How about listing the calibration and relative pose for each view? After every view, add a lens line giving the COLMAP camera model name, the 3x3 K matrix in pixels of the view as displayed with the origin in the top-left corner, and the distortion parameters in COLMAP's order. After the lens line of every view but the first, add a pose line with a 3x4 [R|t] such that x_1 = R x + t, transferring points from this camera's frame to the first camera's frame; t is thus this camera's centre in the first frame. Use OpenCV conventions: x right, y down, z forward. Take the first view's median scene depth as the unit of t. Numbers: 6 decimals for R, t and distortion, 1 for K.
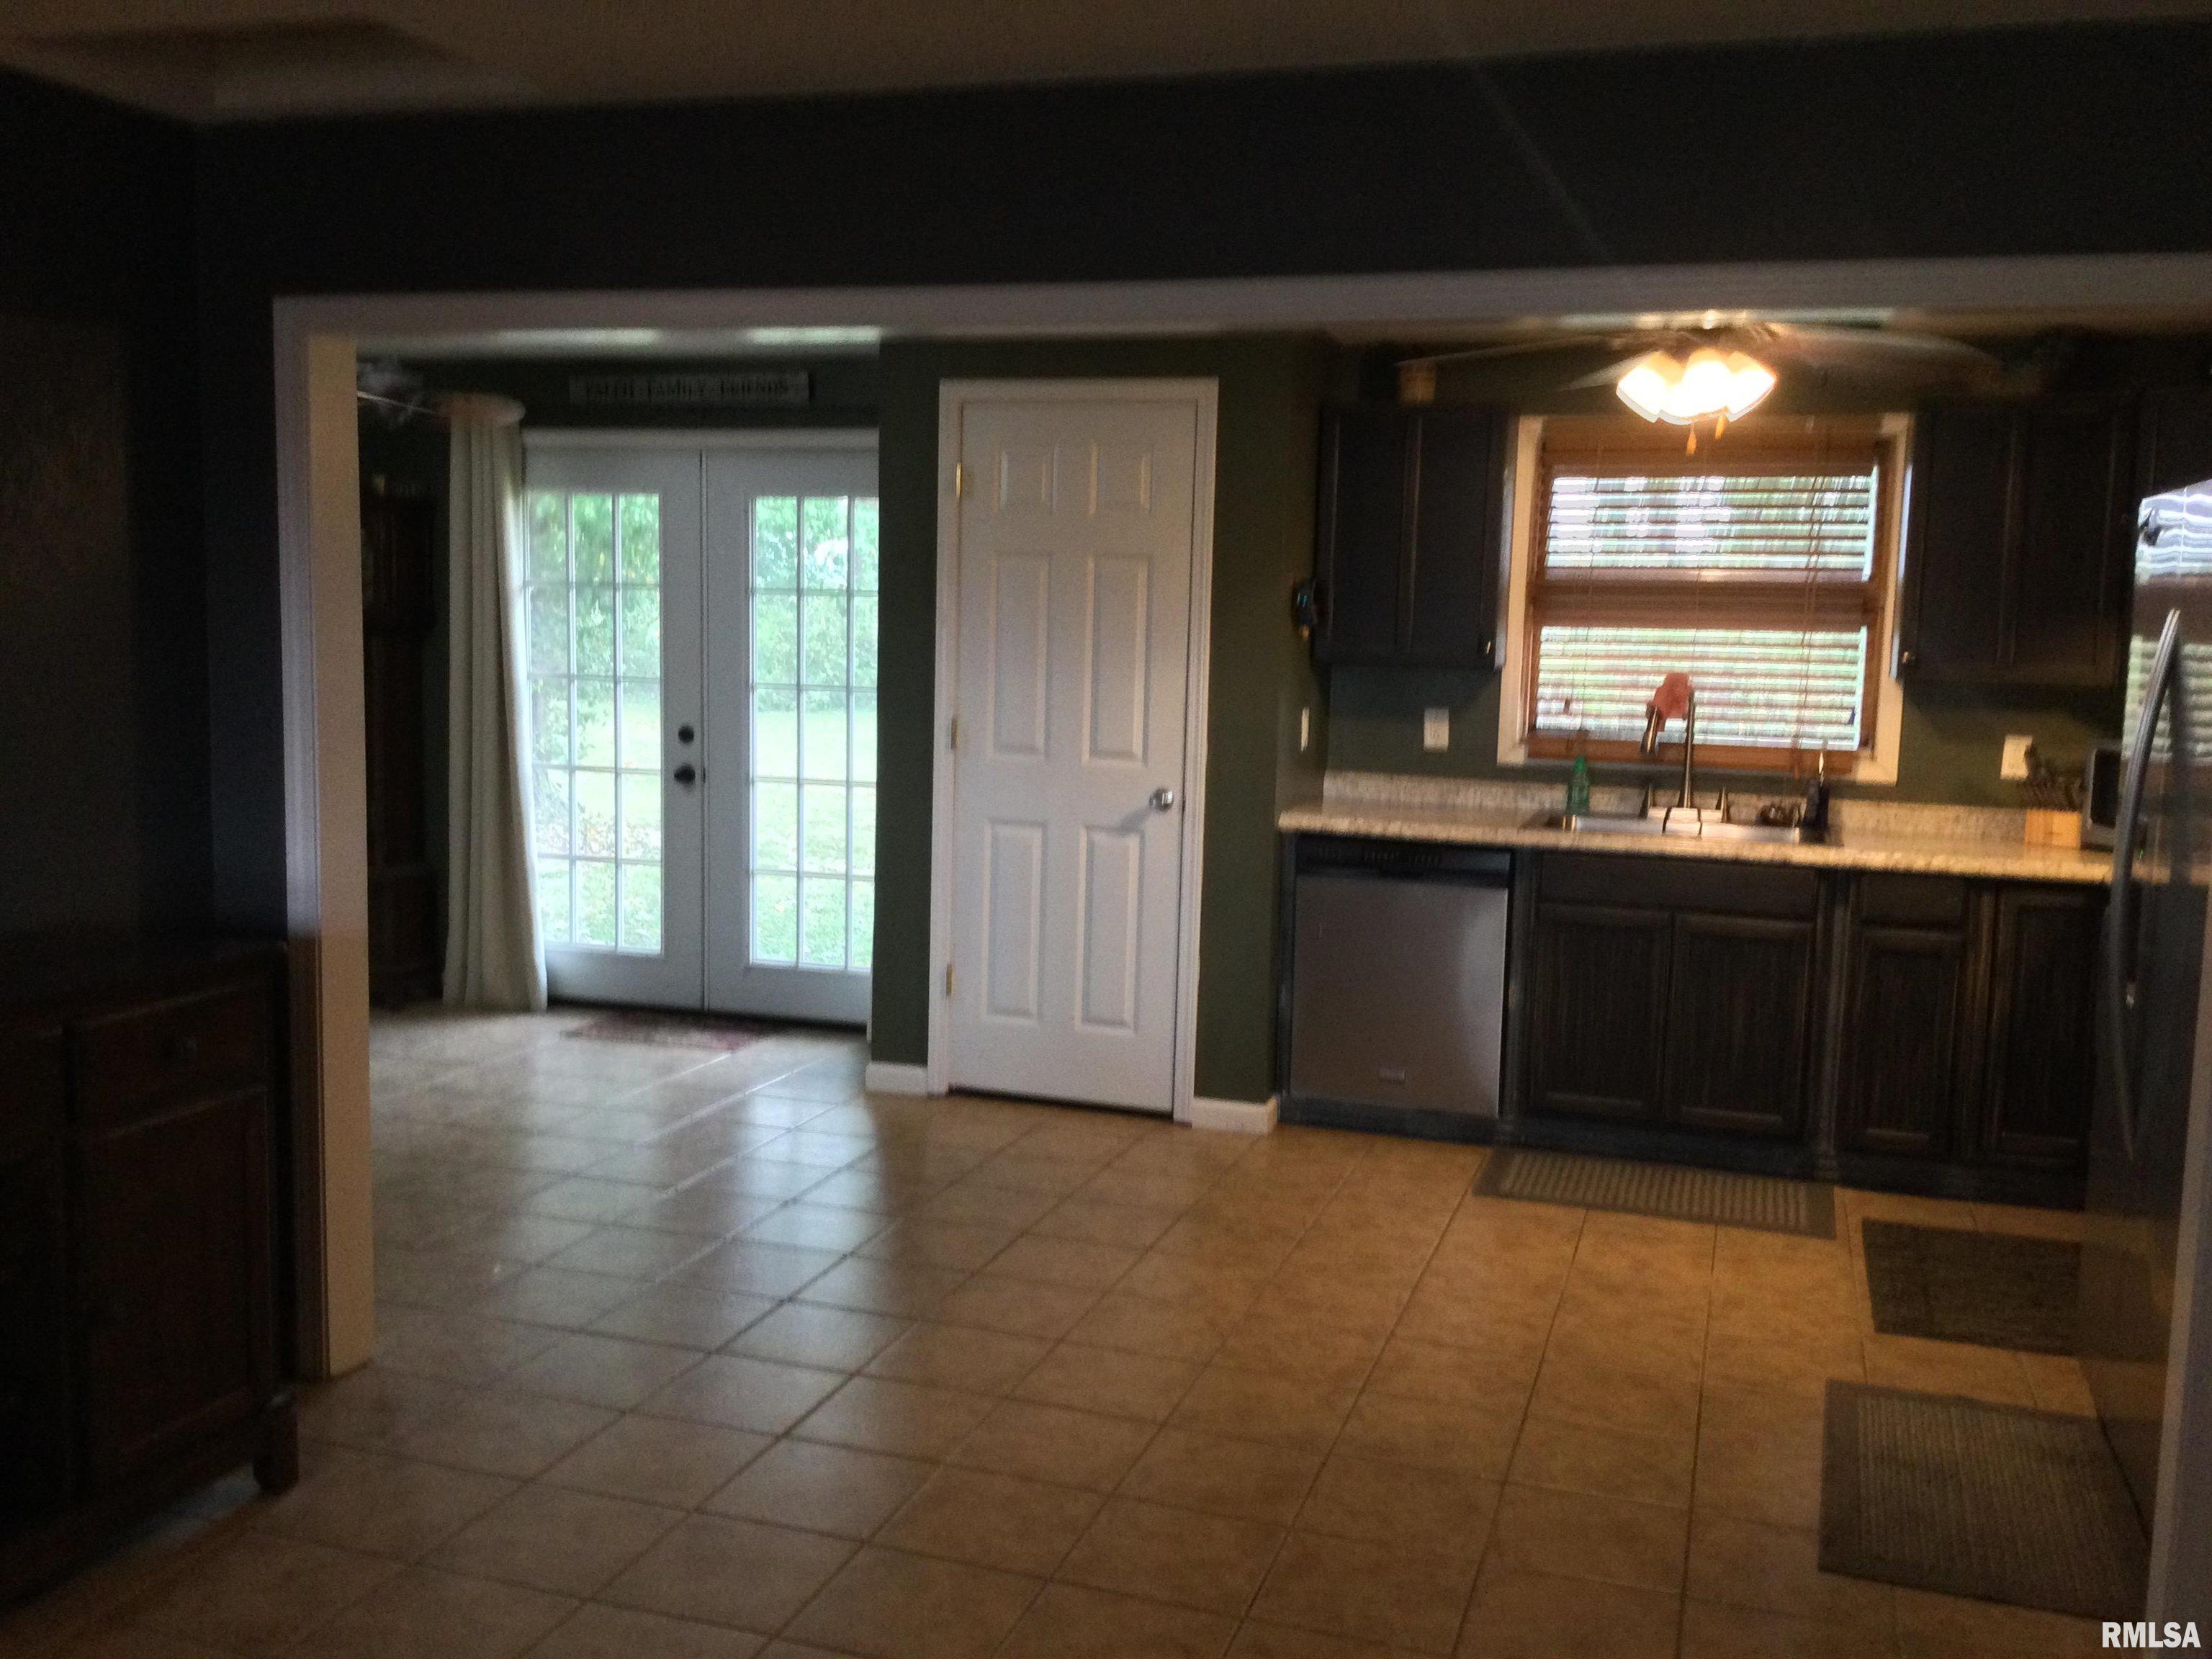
lens RADIAL K [[2026.5, 0, 1062.6], [0, 2026.5, 854.7], [0, 0, 1]] dist [0.017841, 0.000000]
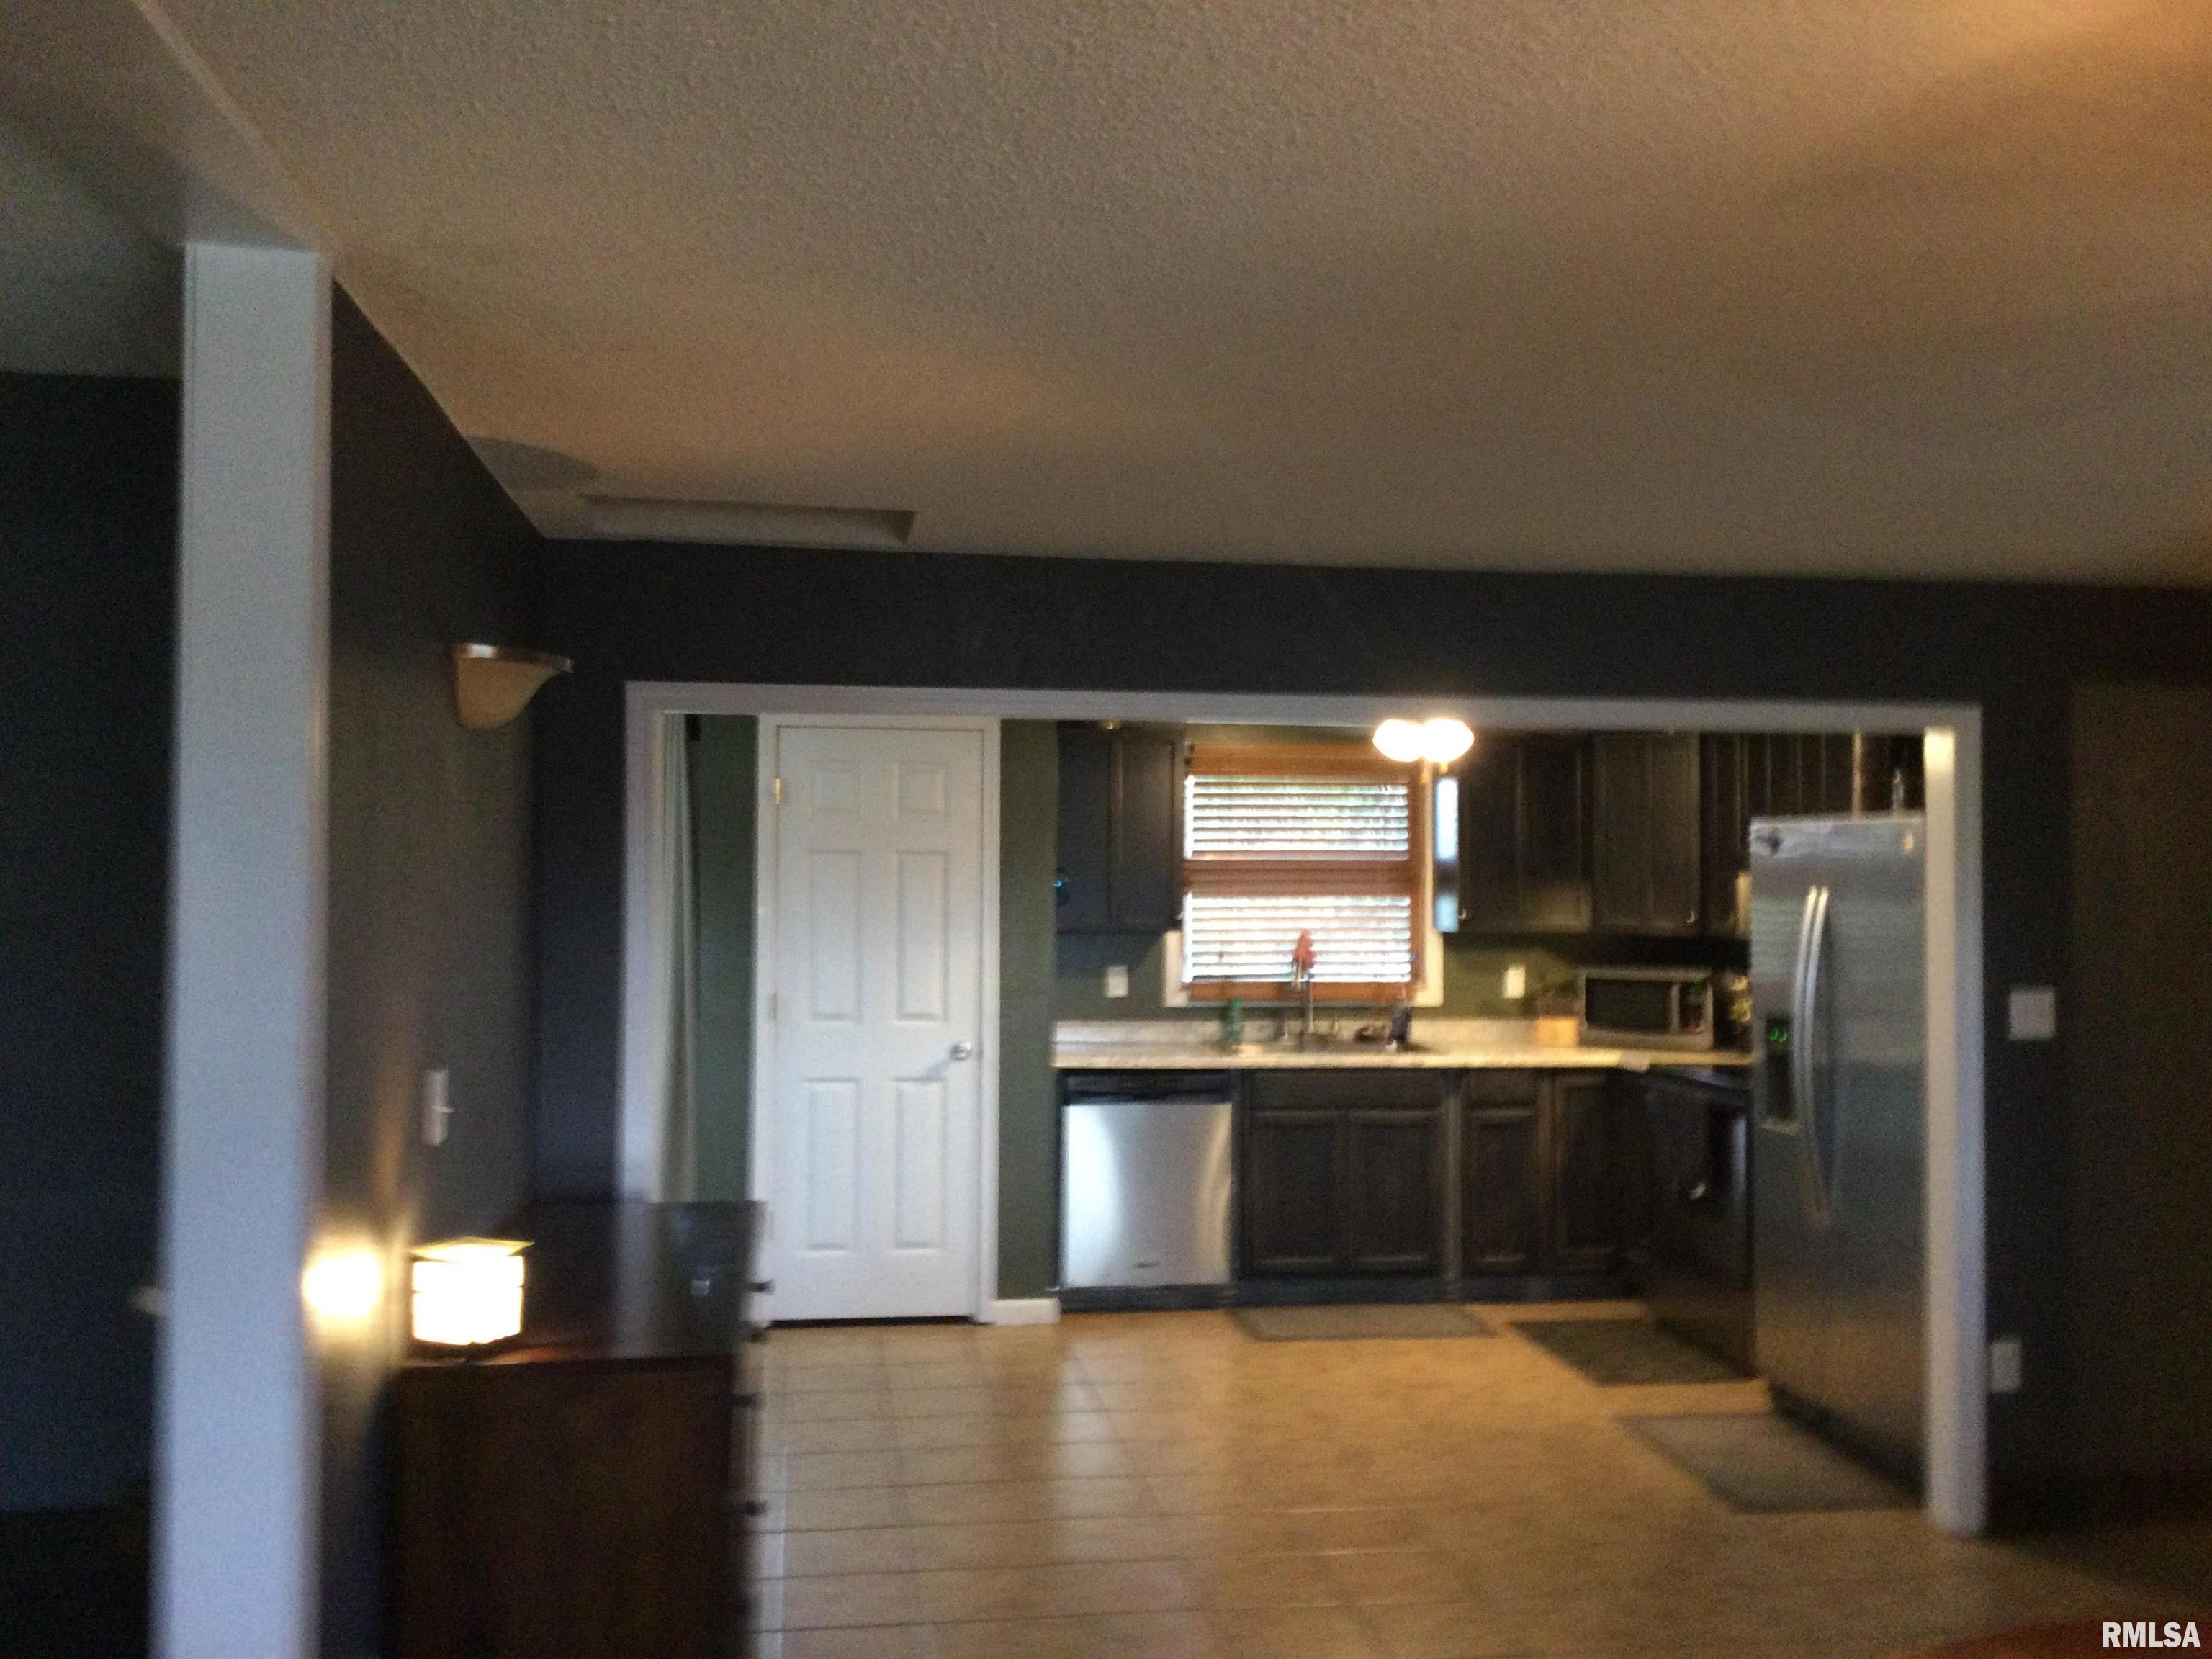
lens RADIAL K [[2026.5, 0, 1089.6], [0, 2026.5, 818.5], [0, 0, 1]] dist [0.017841, 0.000000]
pose [[0.889368, -0.012490, 0.457022, -0.432762], [0.075741, 0.989839, -0.120340, -0.013034], [-0.450875, 0.141642, 0.881277, -0.123621]]
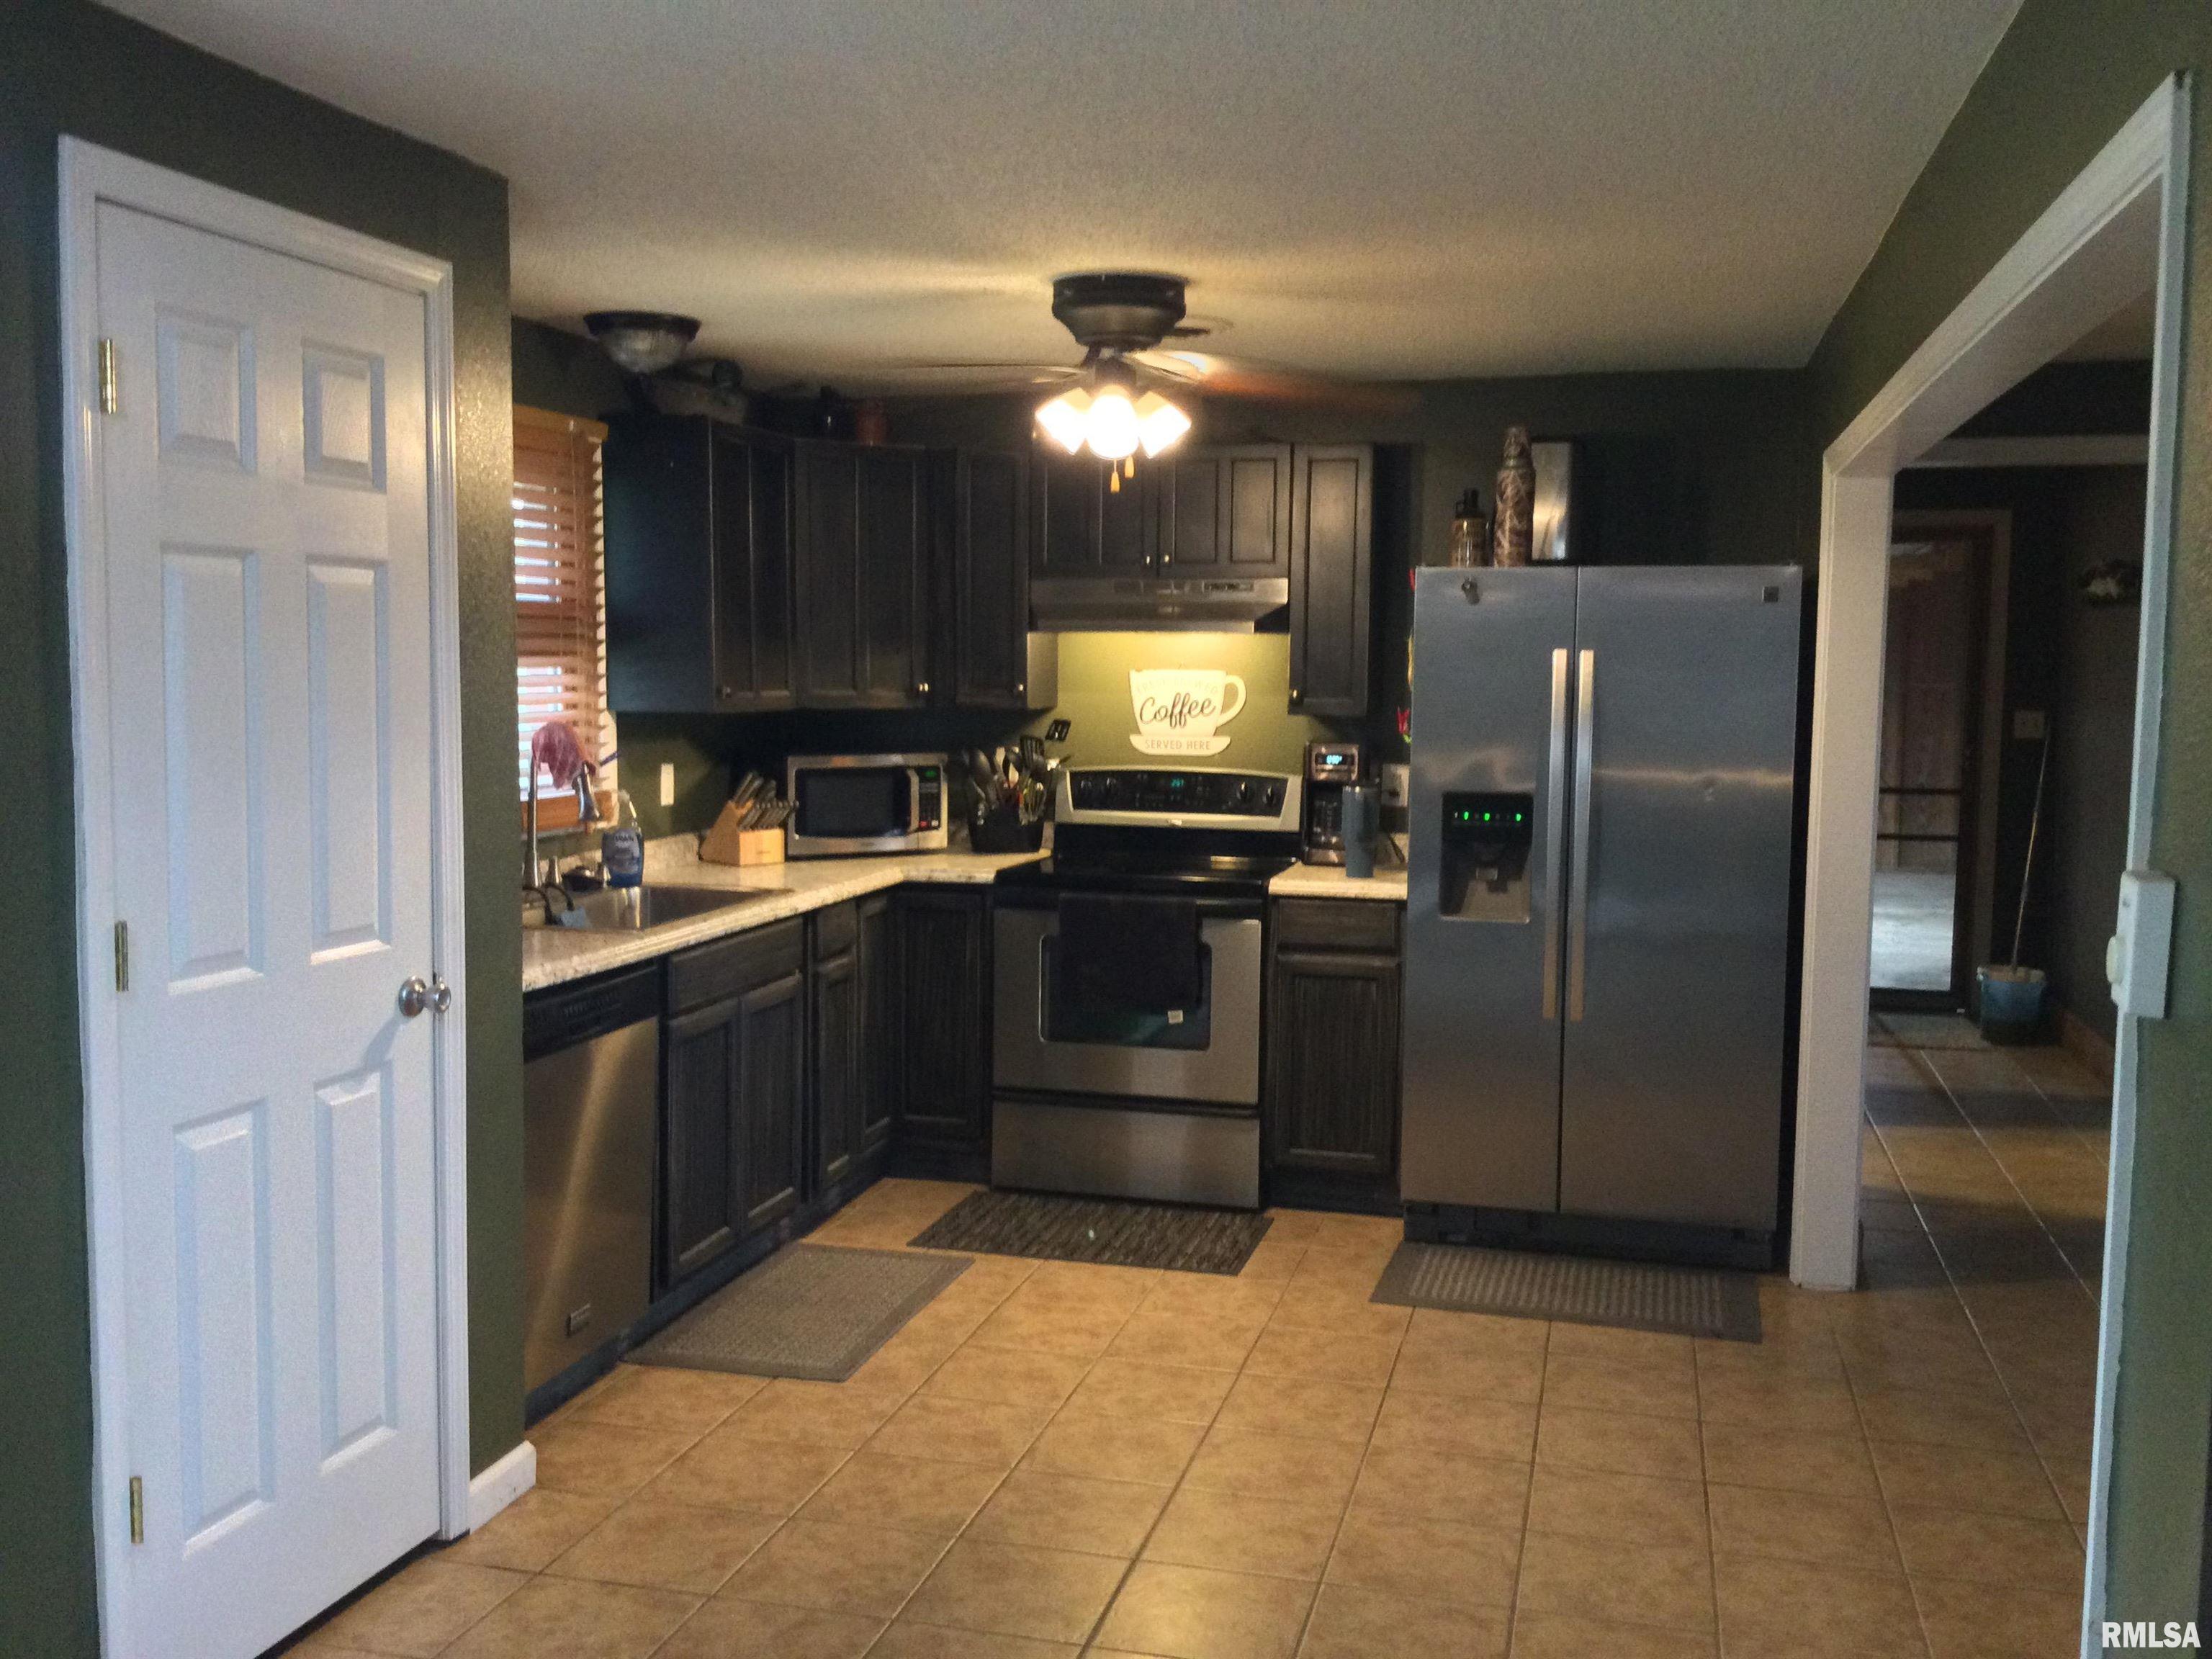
lens RADIAL K [[2026.5, 0, 1122.0], [0, 2026.5, 828.9], [0, 0, 1]] dist [0.017841, 0.000000]
pose [[-0.088334, -0.112532, 0.989714, -0.520490], [0.111582, 0.986226, 0.122094, -0.119843], [-0.989821, 0.121219, -0.074561, 0.837716]]
